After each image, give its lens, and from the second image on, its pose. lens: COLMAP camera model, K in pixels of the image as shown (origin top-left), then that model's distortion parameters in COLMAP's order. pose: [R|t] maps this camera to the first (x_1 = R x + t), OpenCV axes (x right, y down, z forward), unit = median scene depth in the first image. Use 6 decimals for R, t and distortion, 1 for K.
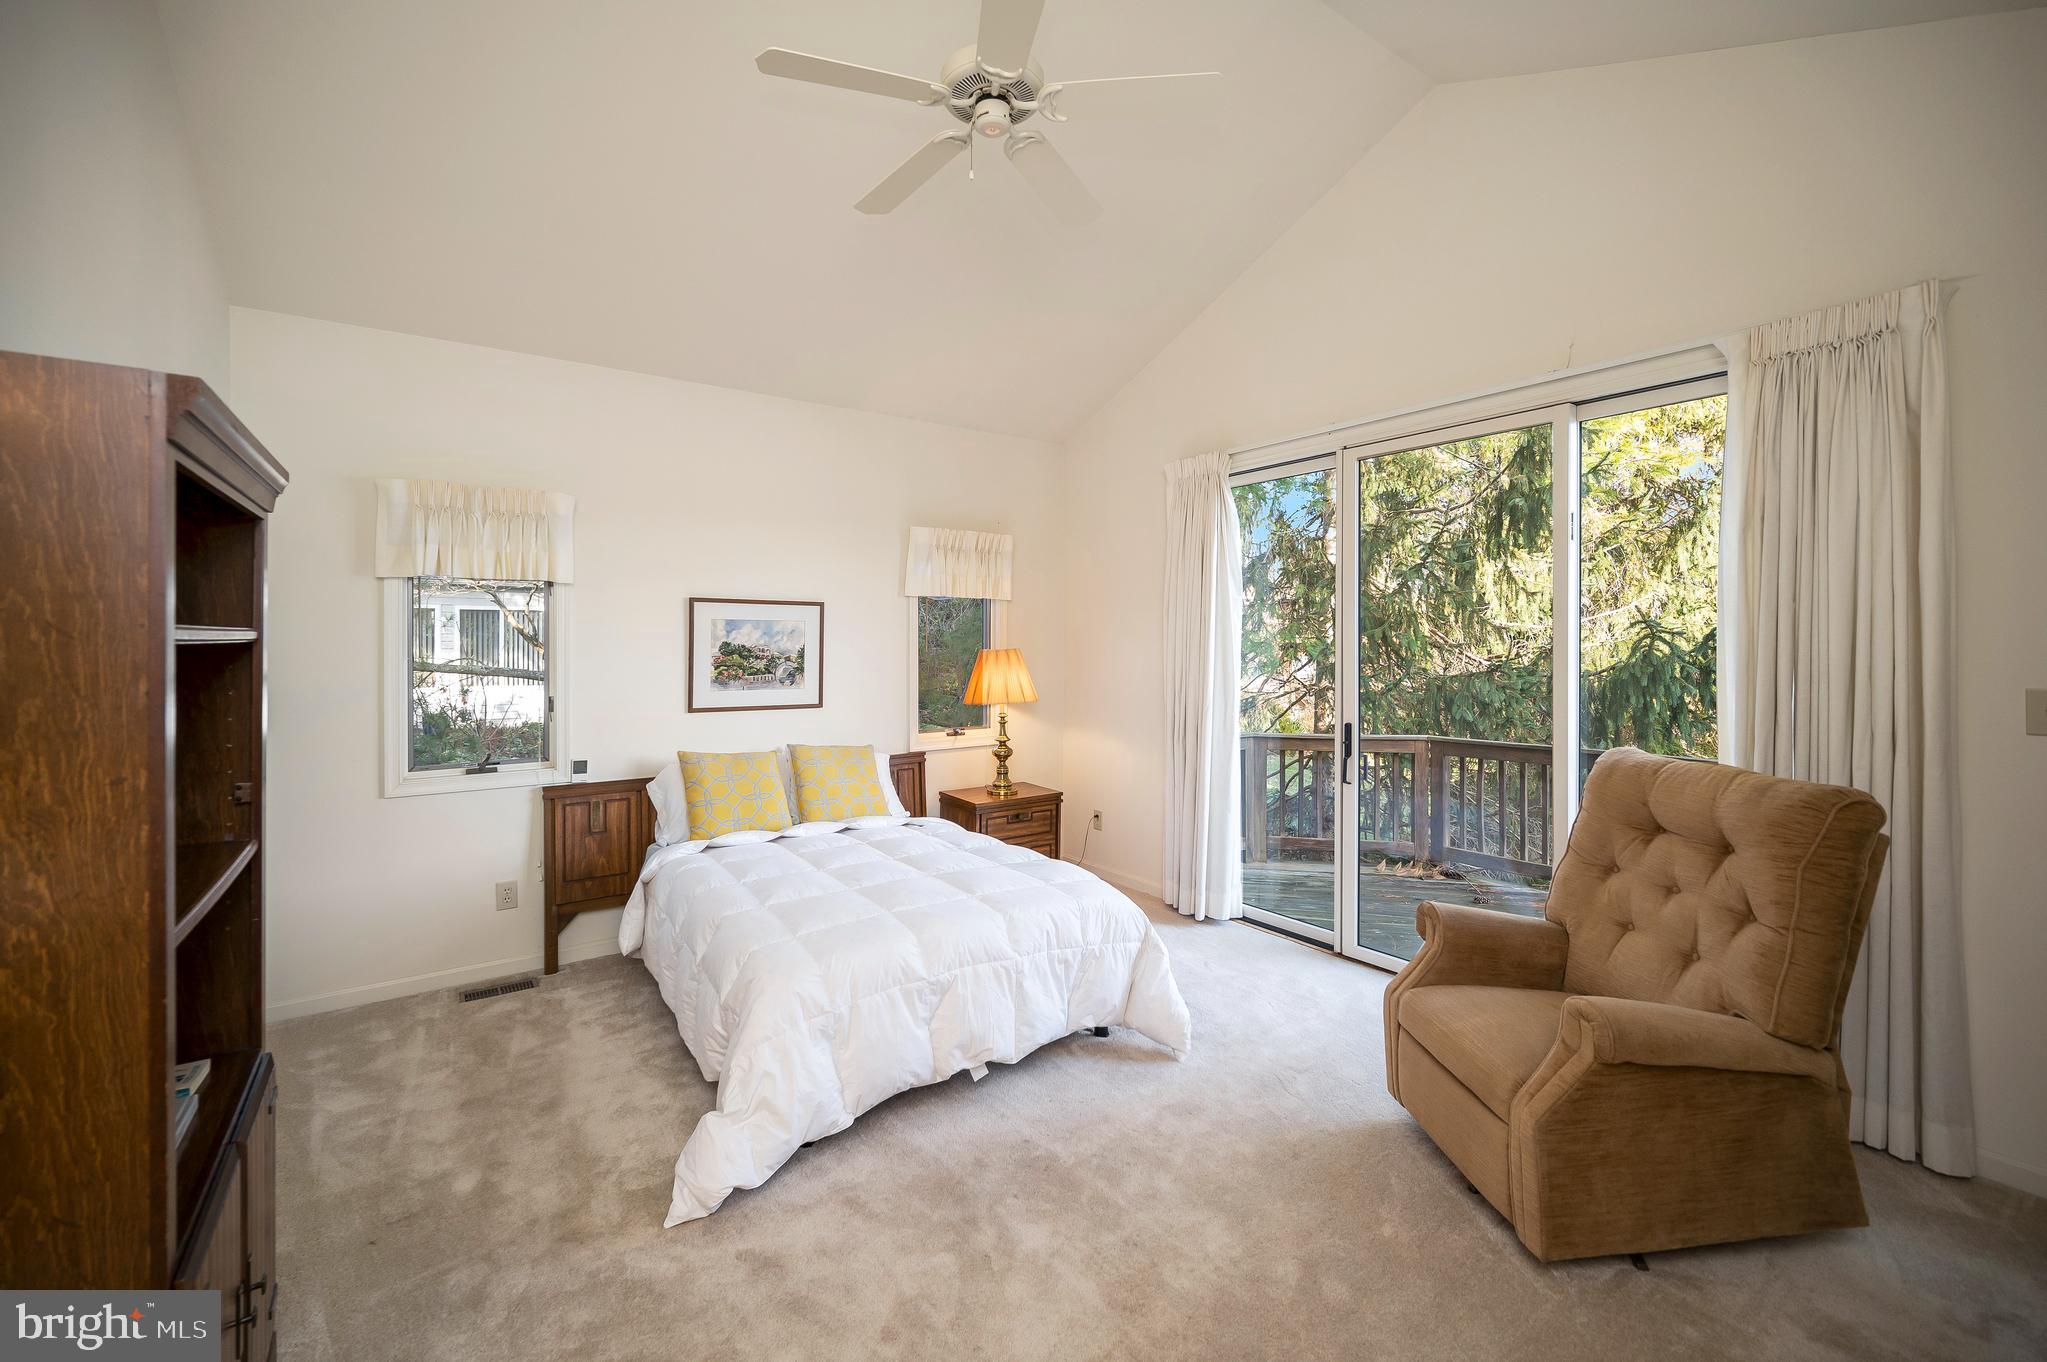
lens RADIAL K [[835.1, 0, 1034.6], [0, 835.1, 647.1], [0, 0, 1]] dist [0.001636, 0.000020]
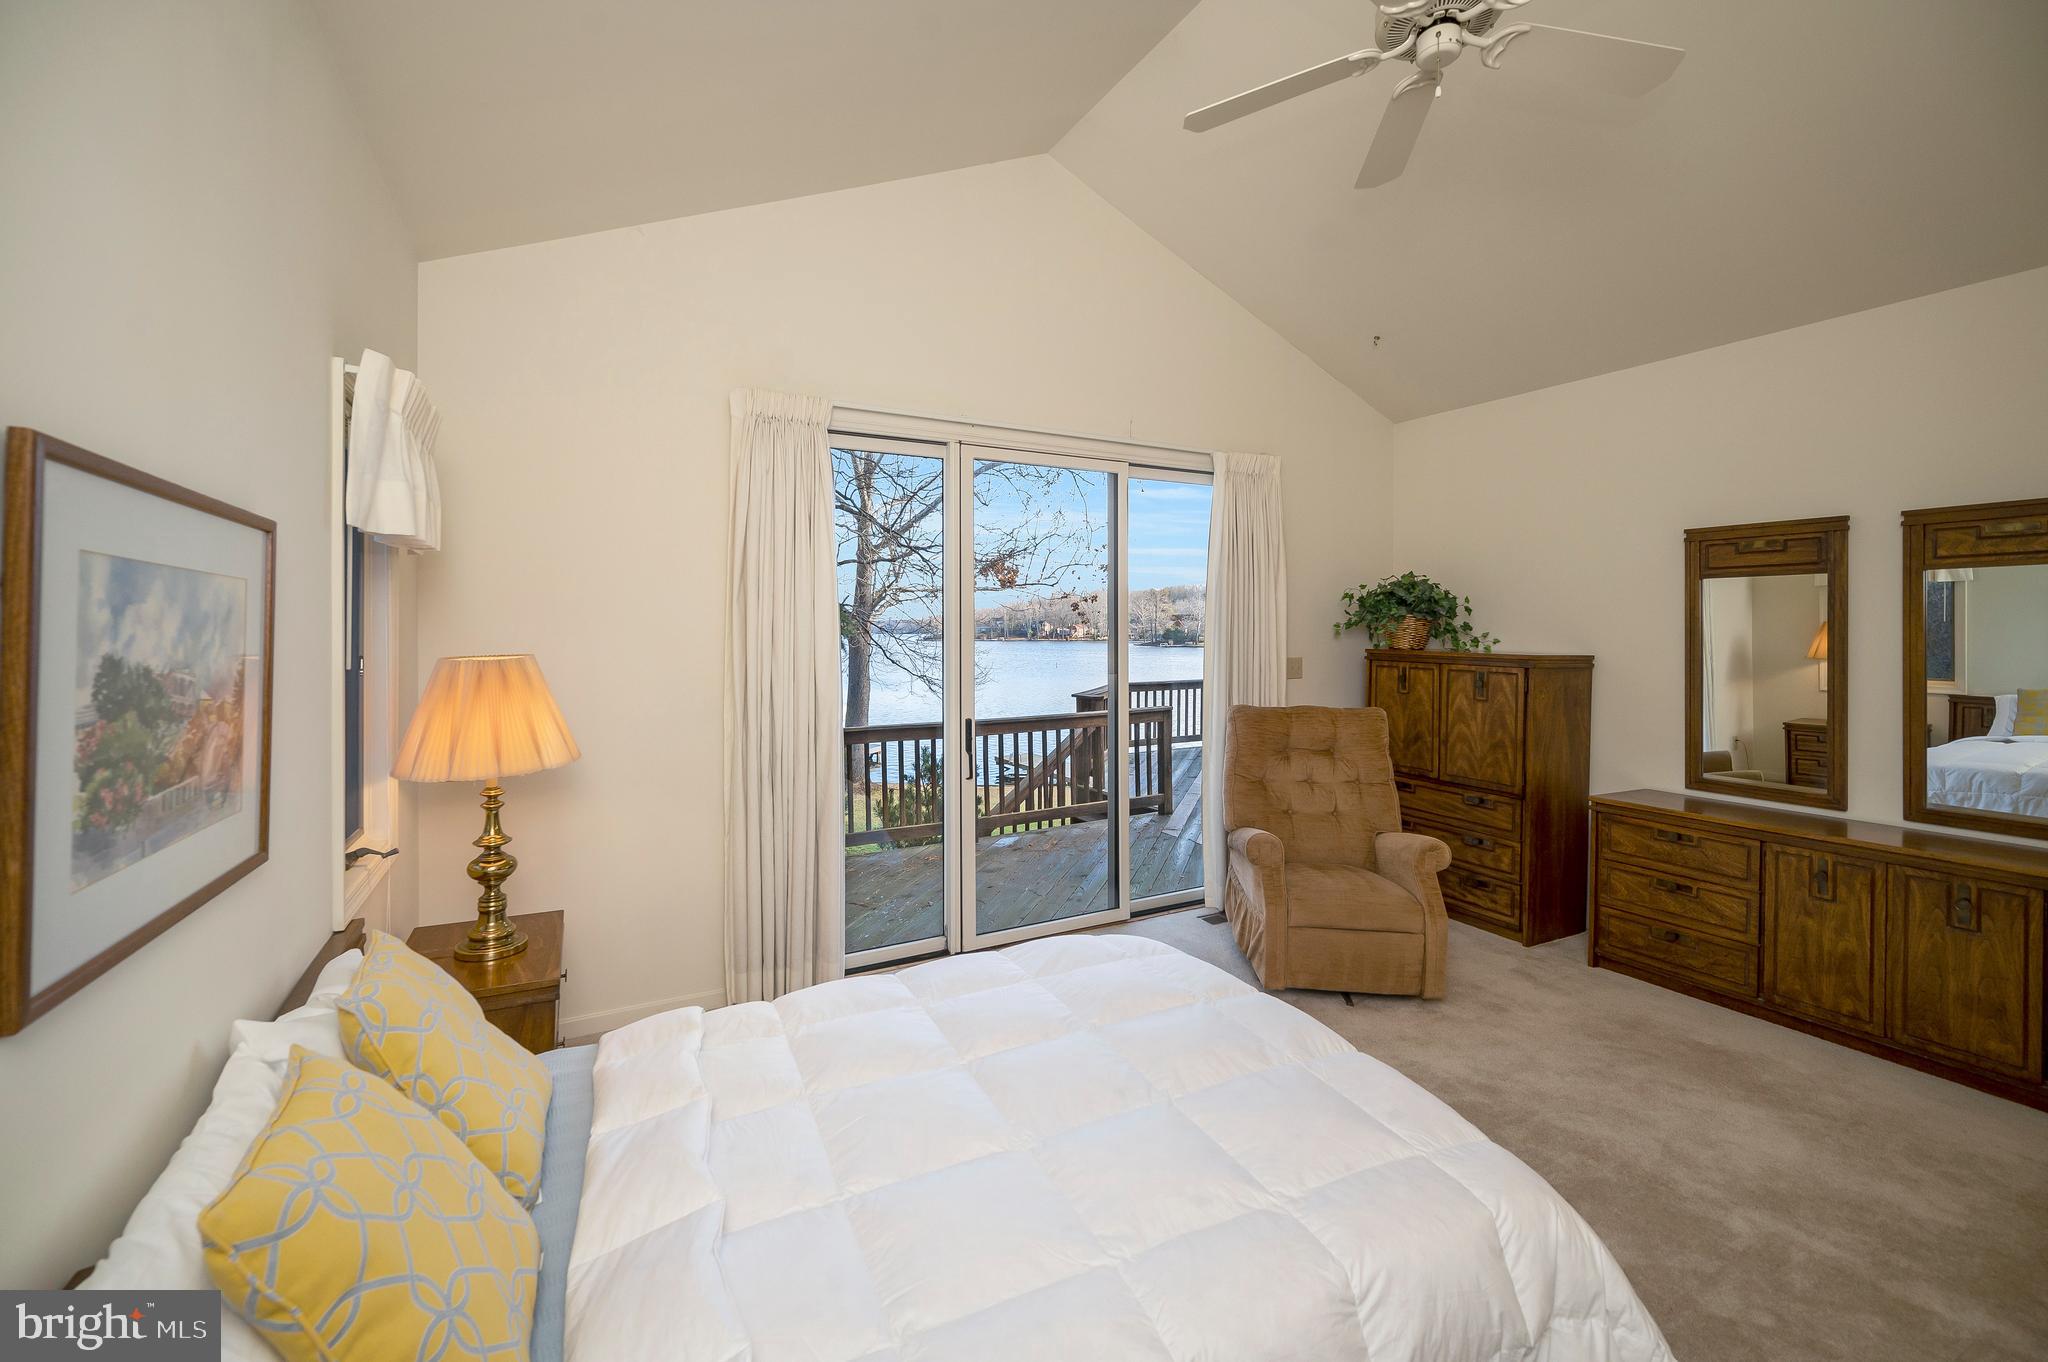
lens RADIAL K [[835.5, 0, 1035.1], [0, 835.5, 647.1], [0, 0, 1]] dist [0.001636, 0.000020]
pose [[0.124160, -0.015832, 0.992136, -0.573218], [0.004035, 0.999872, 0.015451, -0.011463], [-0.992254, 0.002085, 0.124208, 0.745777]]
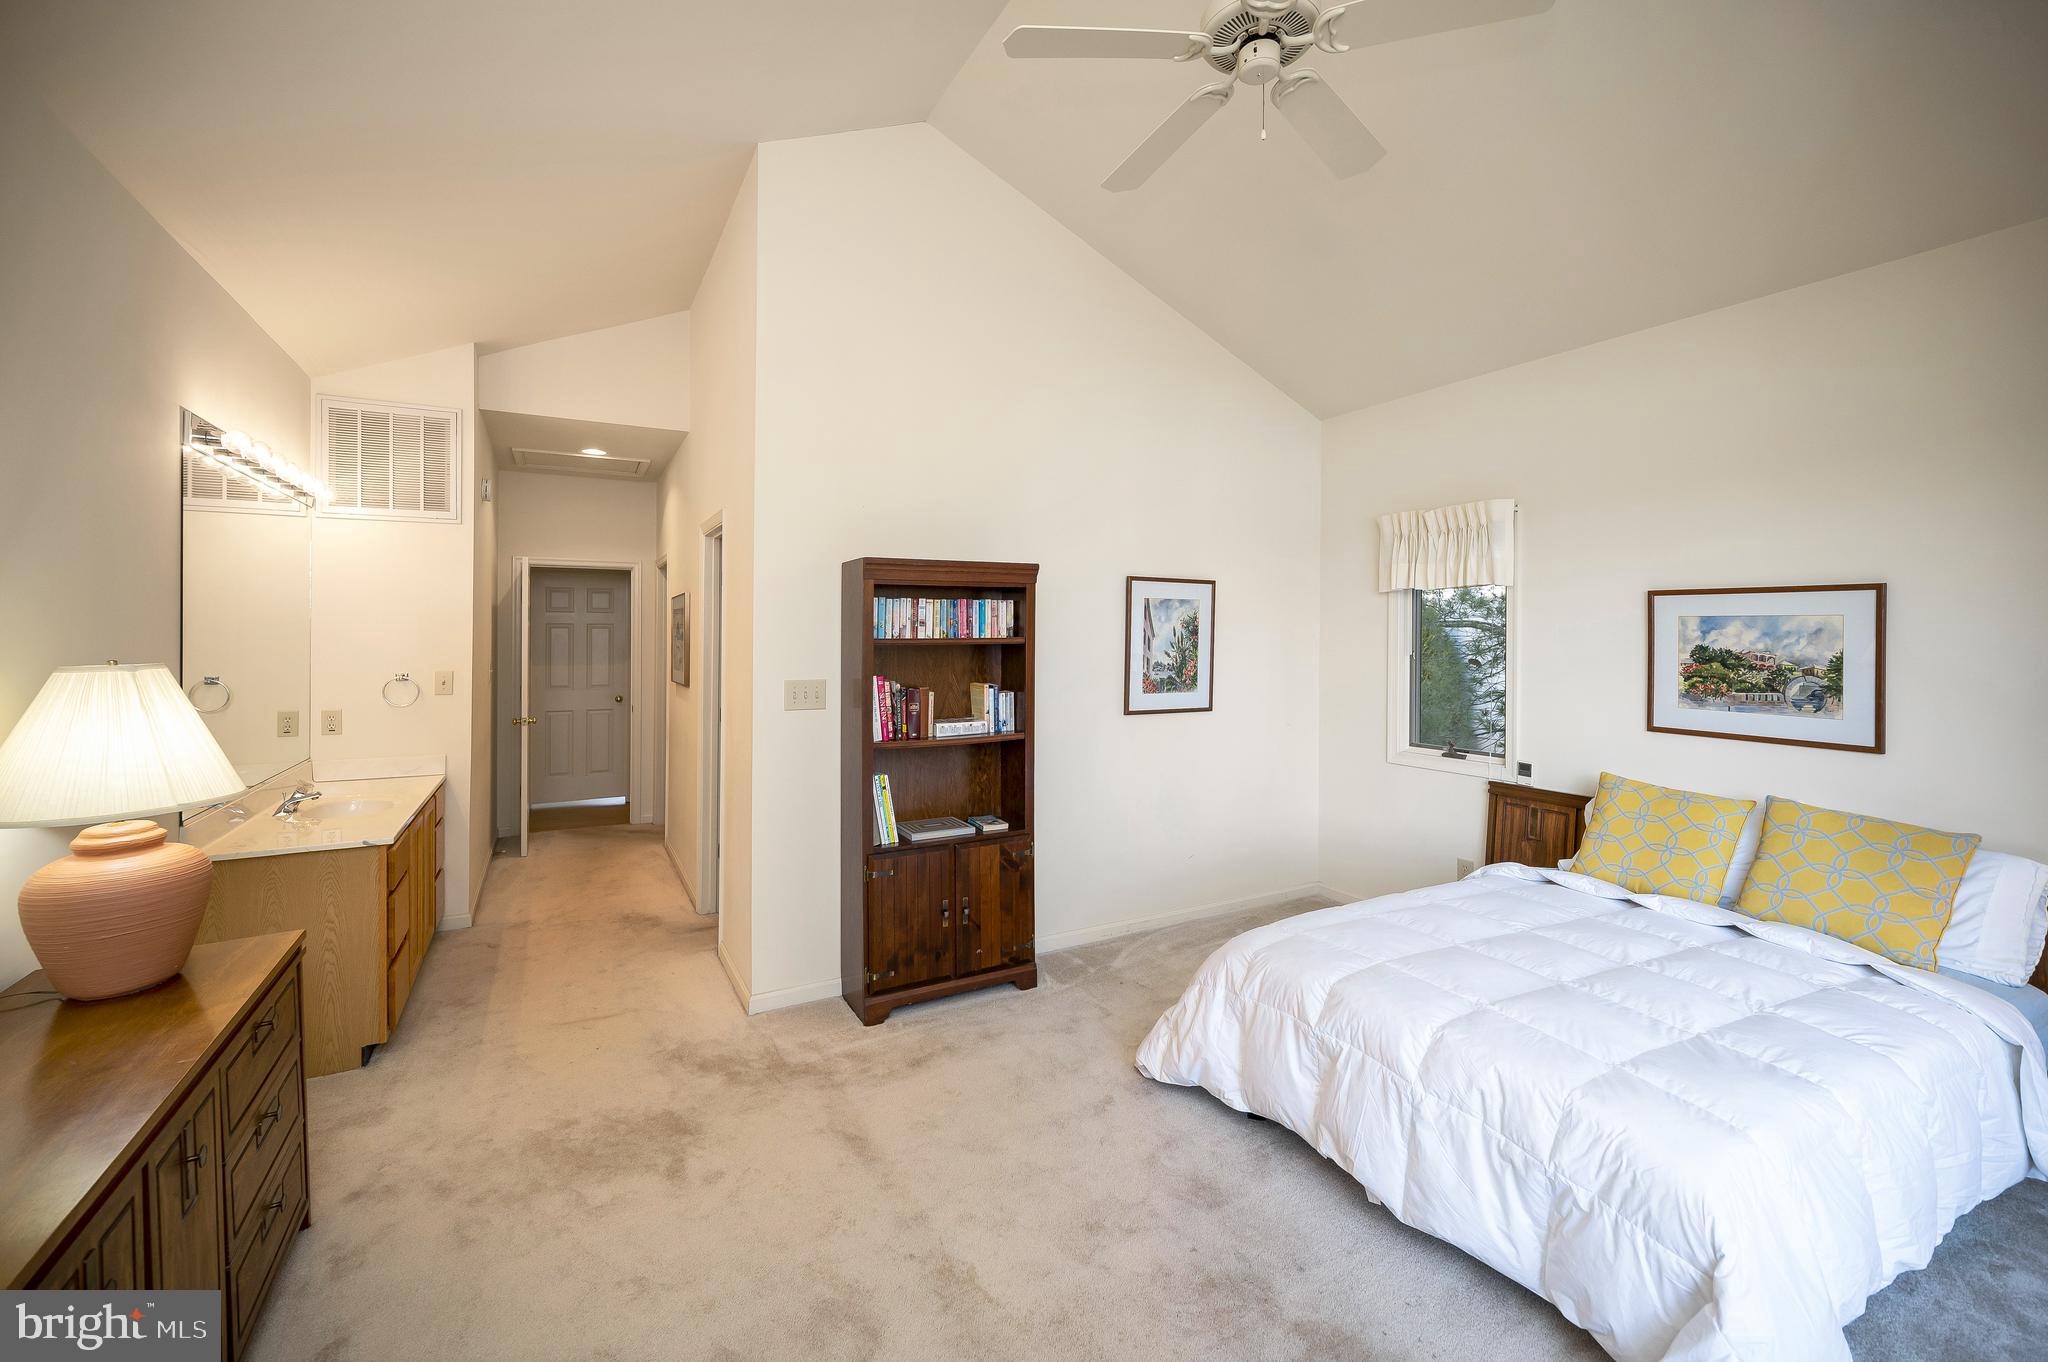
lens RADIAL K [[862.6, 0, 1017.6], [0, 862.6, 636.5], [0, 0, 1]] dist [0.000449, -0.000028]
pose [[-0.142158, 0.006985, -0.989819, 0.513397], [-0.001515, 0.999972, 0.007274, -0.019873], [0.989843, 0.002534, -0.142143, 0.504756]]
